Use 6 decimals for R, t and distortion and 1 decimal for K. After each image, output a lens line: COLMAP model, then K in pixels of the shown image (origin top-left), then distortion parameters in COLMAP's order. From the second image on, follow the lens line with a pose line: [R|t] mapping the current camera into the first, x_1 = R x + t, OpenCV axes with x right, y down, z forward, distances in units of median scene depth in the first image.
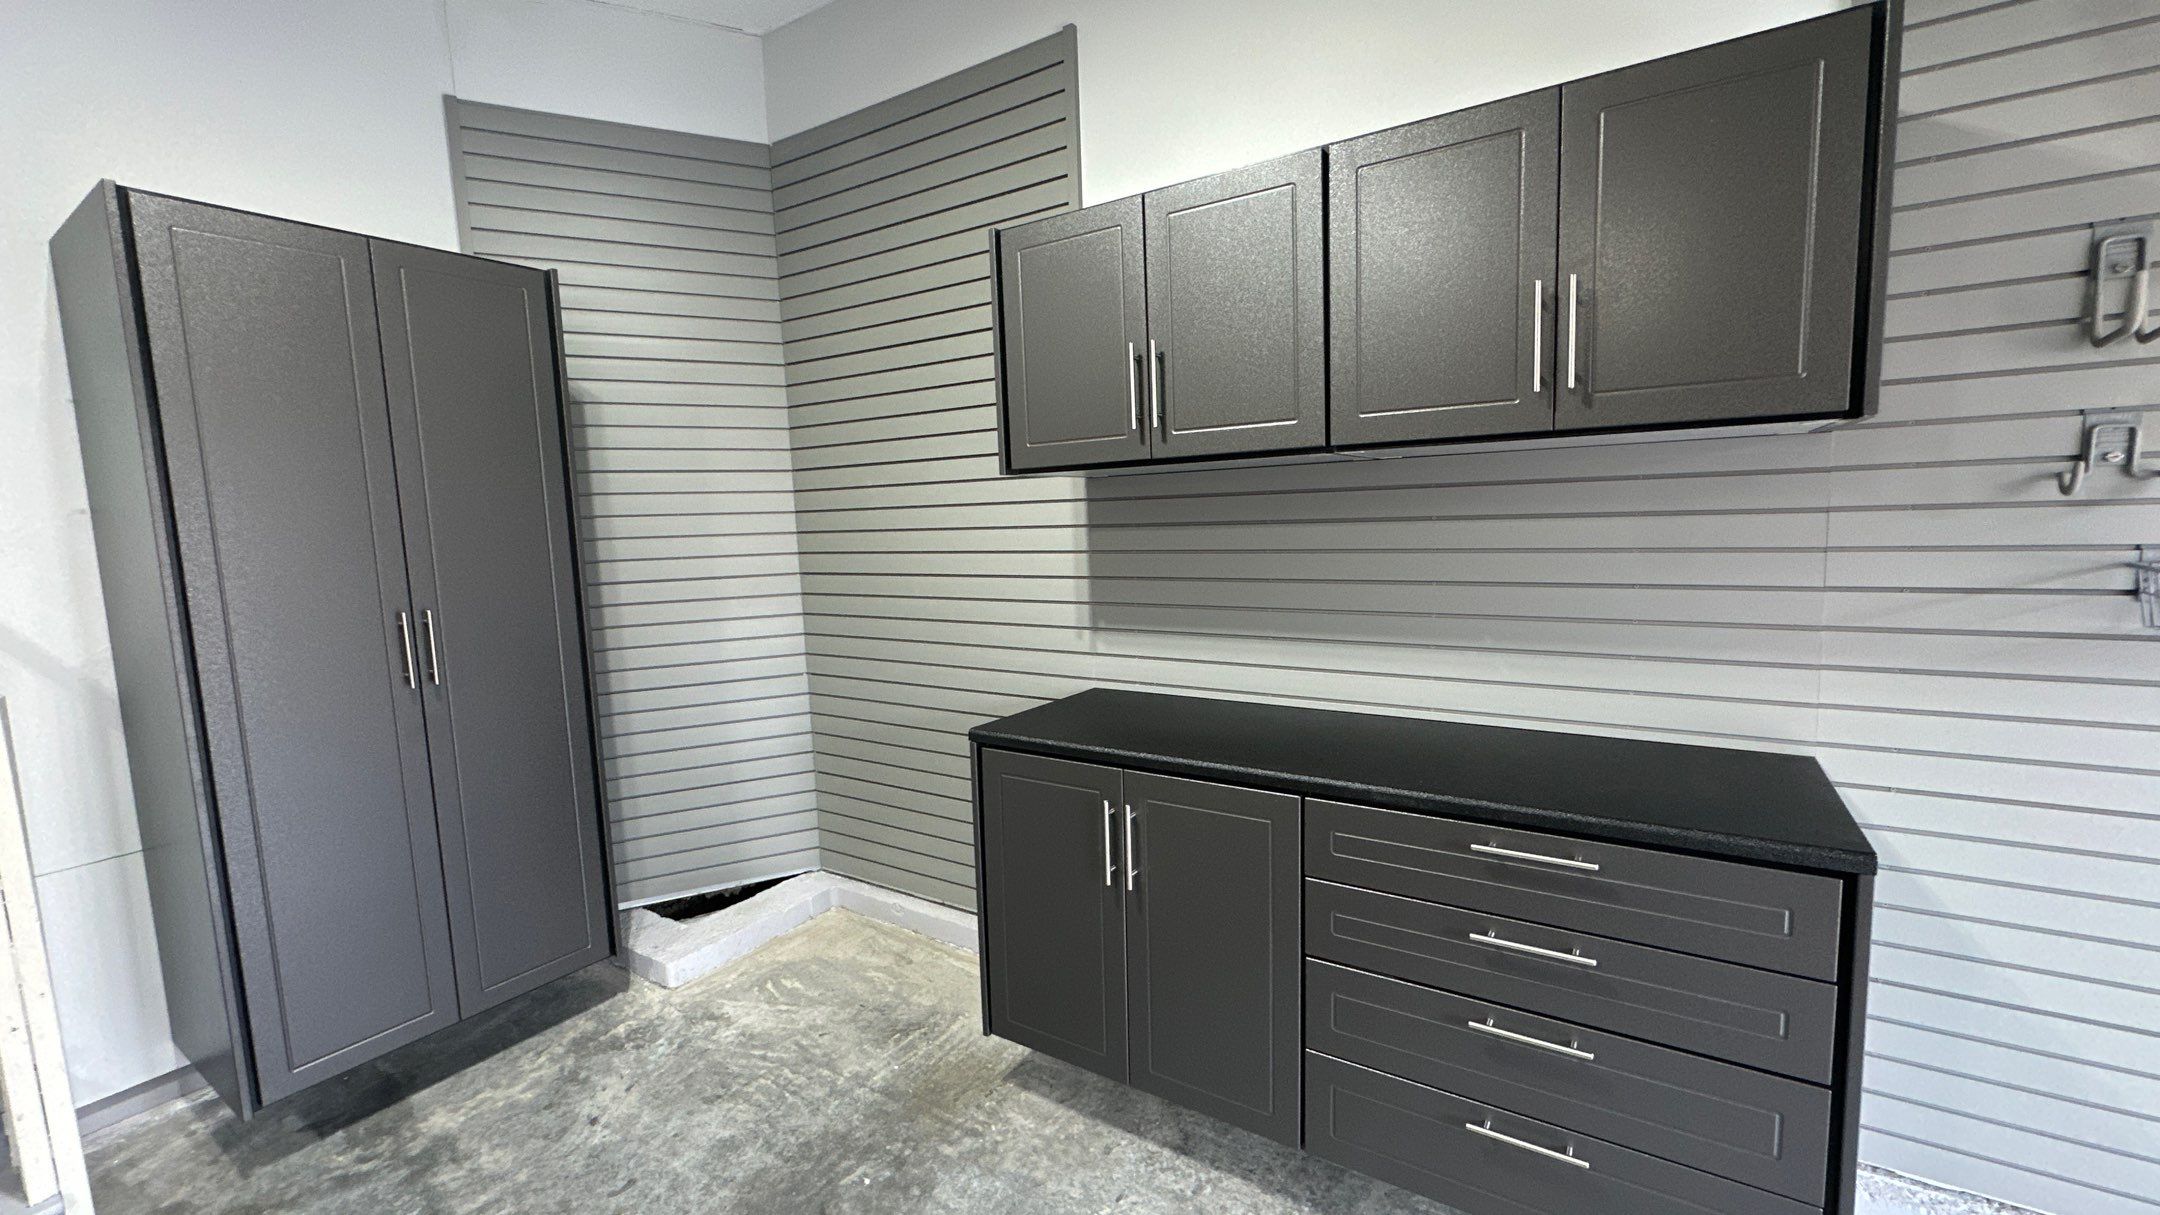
lens RADIAL K [[874.1, 0, 1082.9], [0, 874.1, 608.8], [0, 0, 1]] dist [-0.002627, 0.000568]
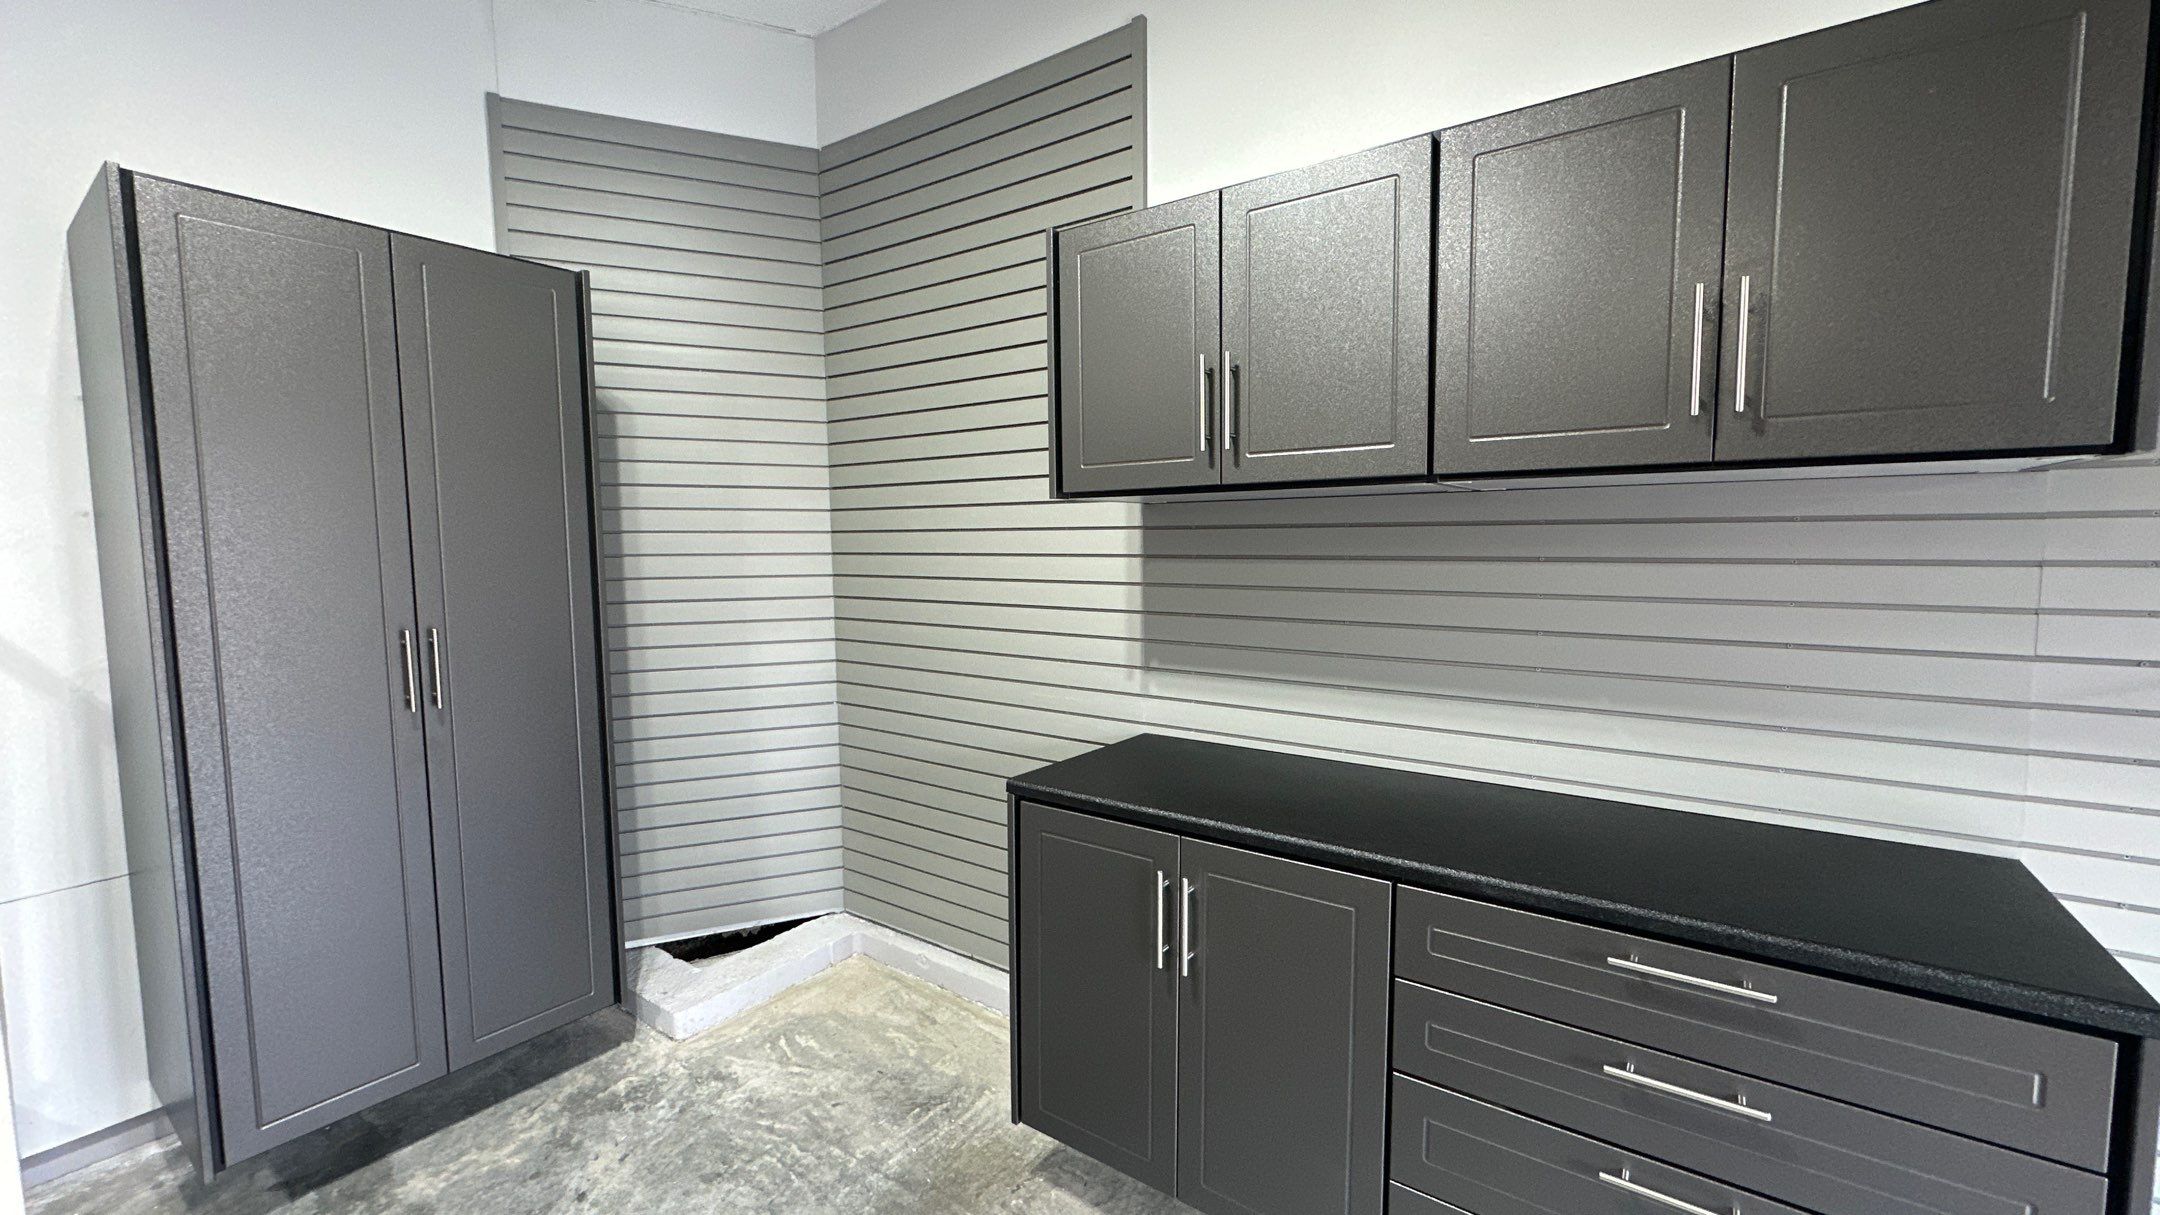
lens RADIAL K [[874.1, 0, 1082.9], [0, 874.1, 609.2], [0, 0, 1]] dist [-0.002627, 0.000568]
pose [[0.998588, 0.029265, -0.044342, -0.016592], [-0.030425, 0.999207, -0.025702, -0.015677], [0.043555, 0.027015, 0.998686, 0.095670]]
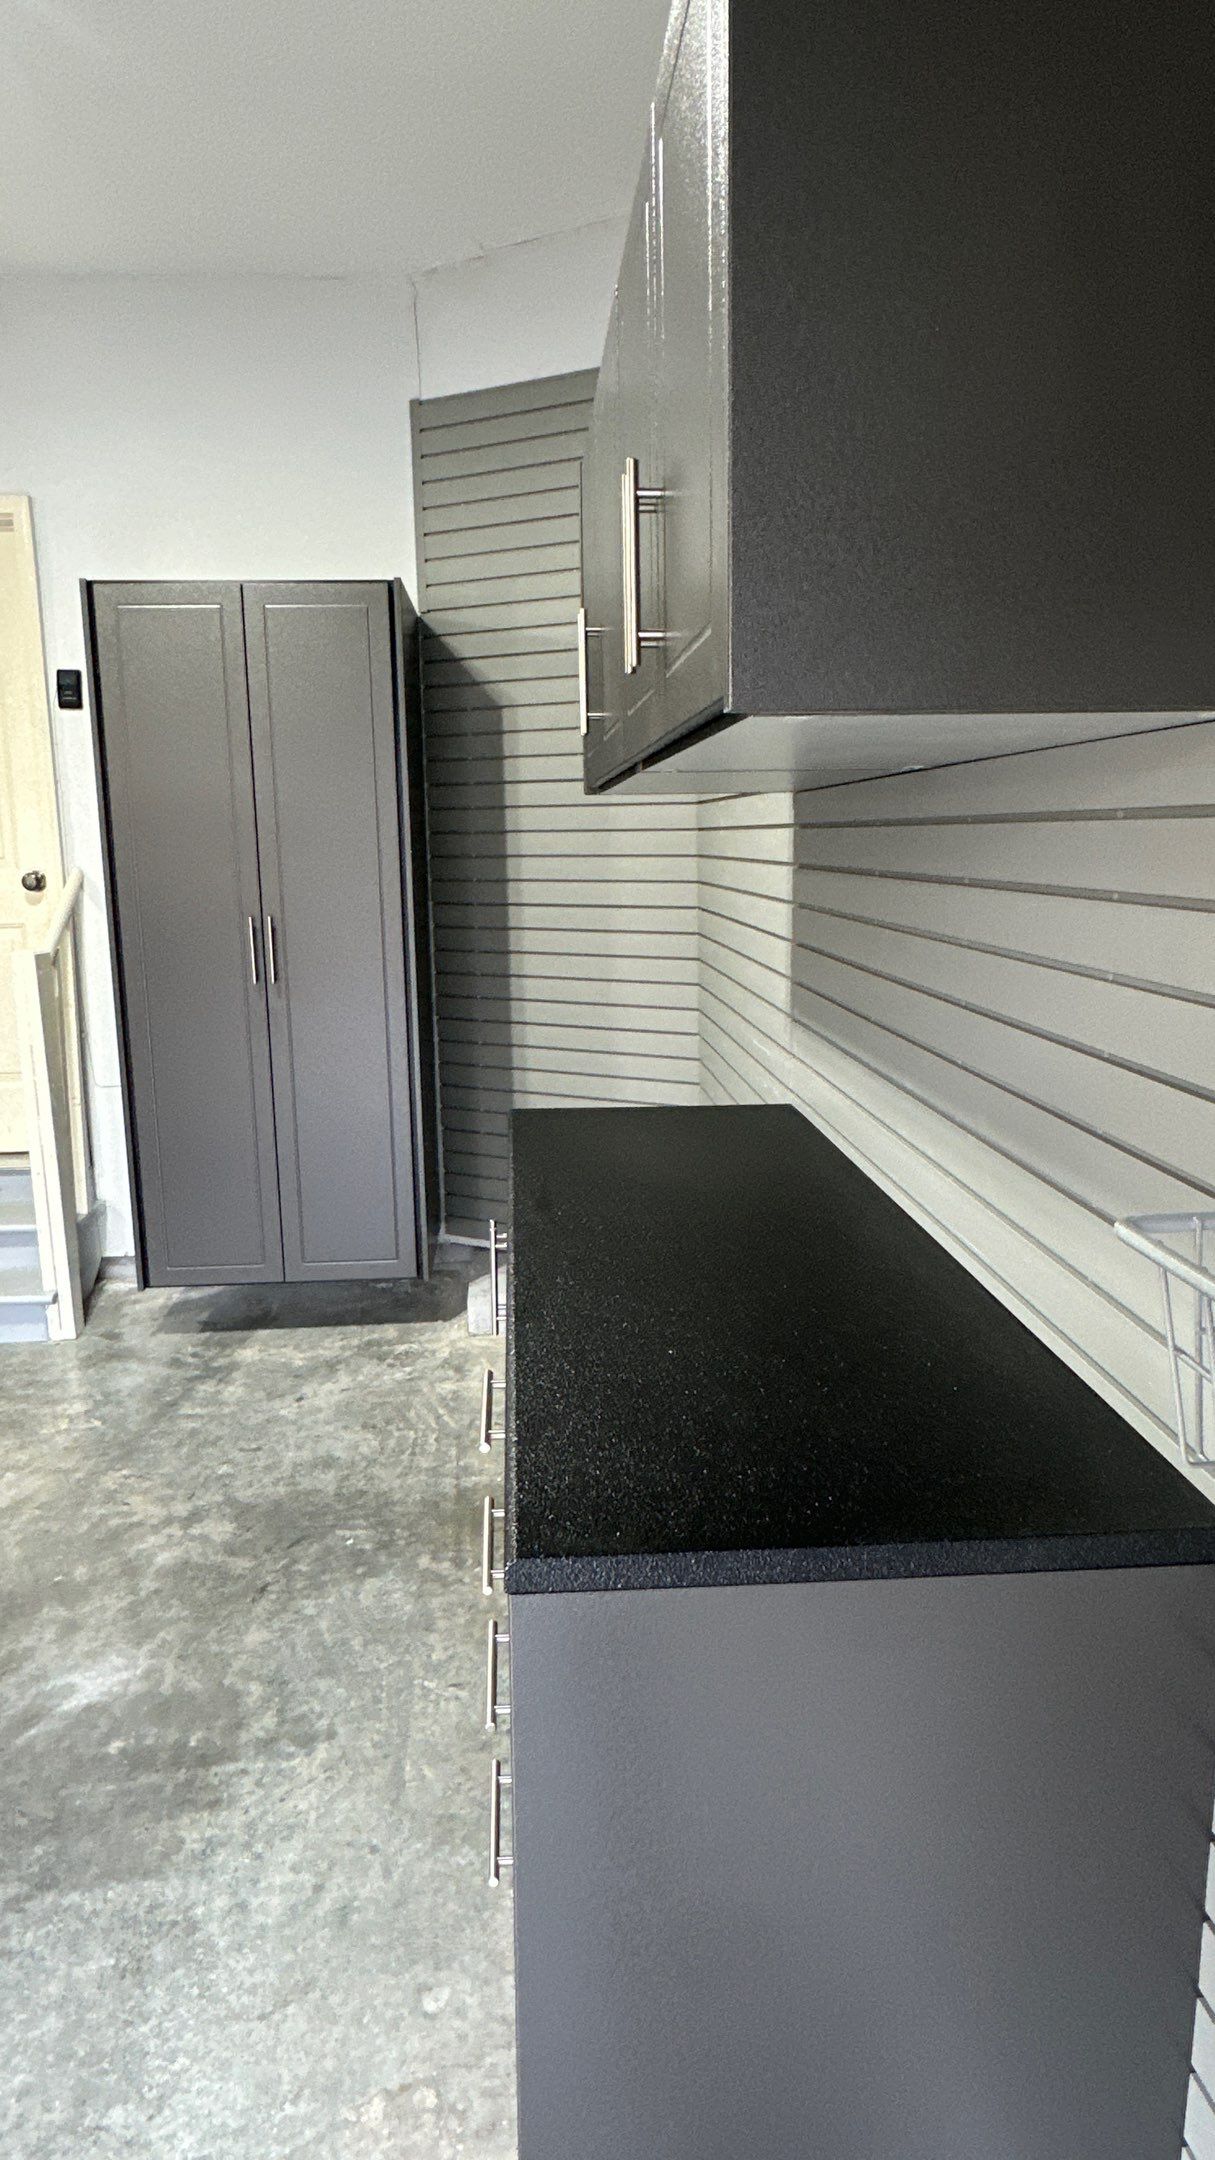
lens RADIAL K [[1300.7, 0, 607.2], [0, 1300.7, 1085.9], [0, 0, 1]] dist [-0.004202, 0.002697]
pose [[0.604811, 0.173977, -0.777133, 0.830189], [-0.092007, 0.984576, 0.148812, -0.071764], [0.791036, -0.018501, 0.611490, 0.306477]]
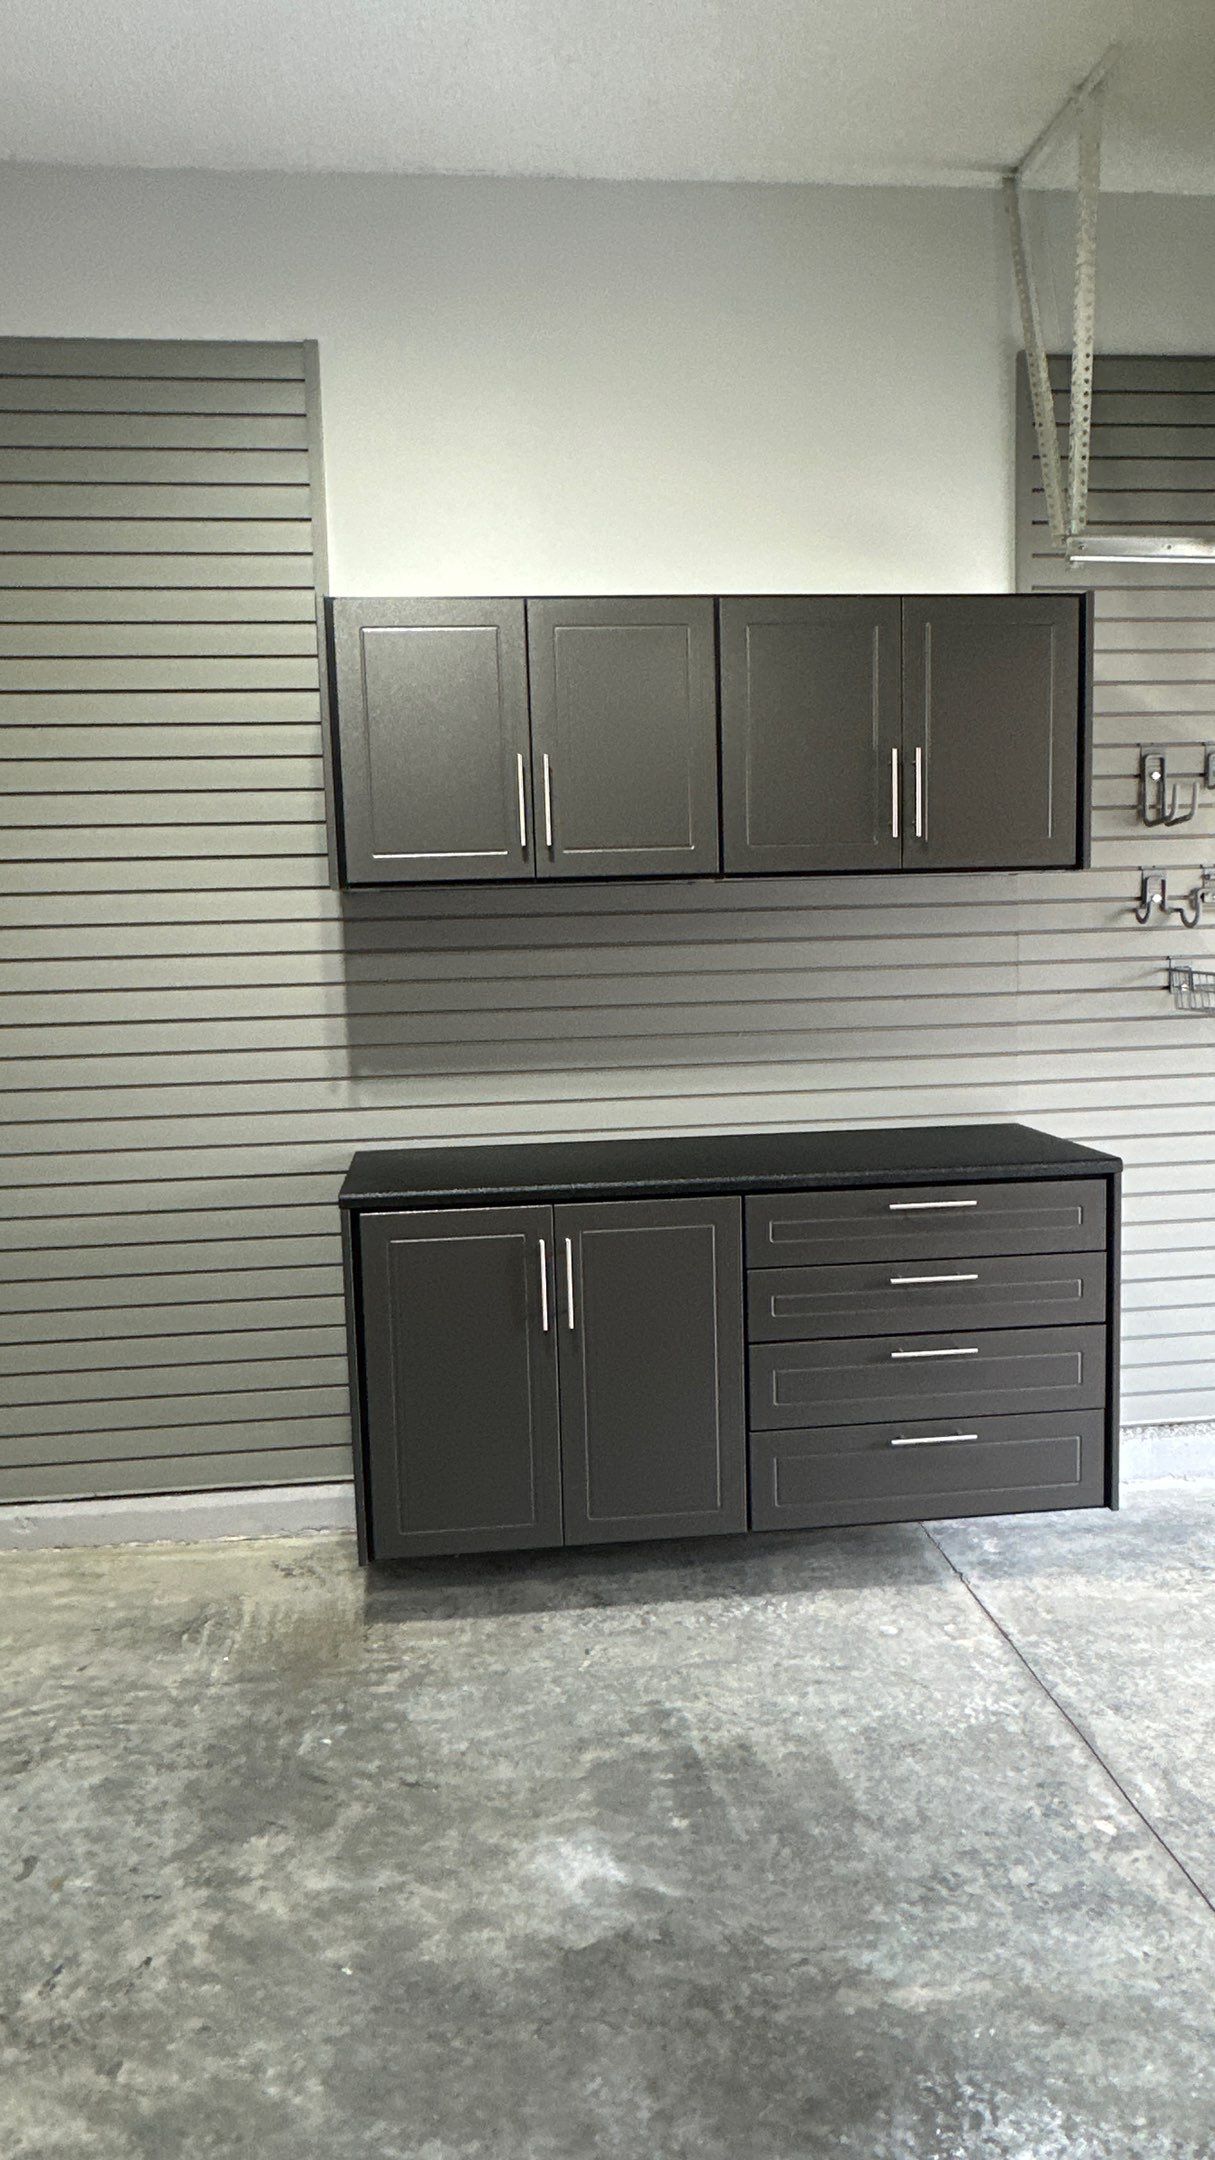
lens RADIAL K [[1444.0, 0, 605.1], [0, 1444.0, 1083.3], [0, 0, 1]] dist [-0.004827, 0.004749]
pose [[0.772834, -0.063500, 0.631423, -0.752853], [0.069587, 0.997461, 0.015140, 0.026824], [-0.630781, 0.032239, 0.775291, -0.214643]]
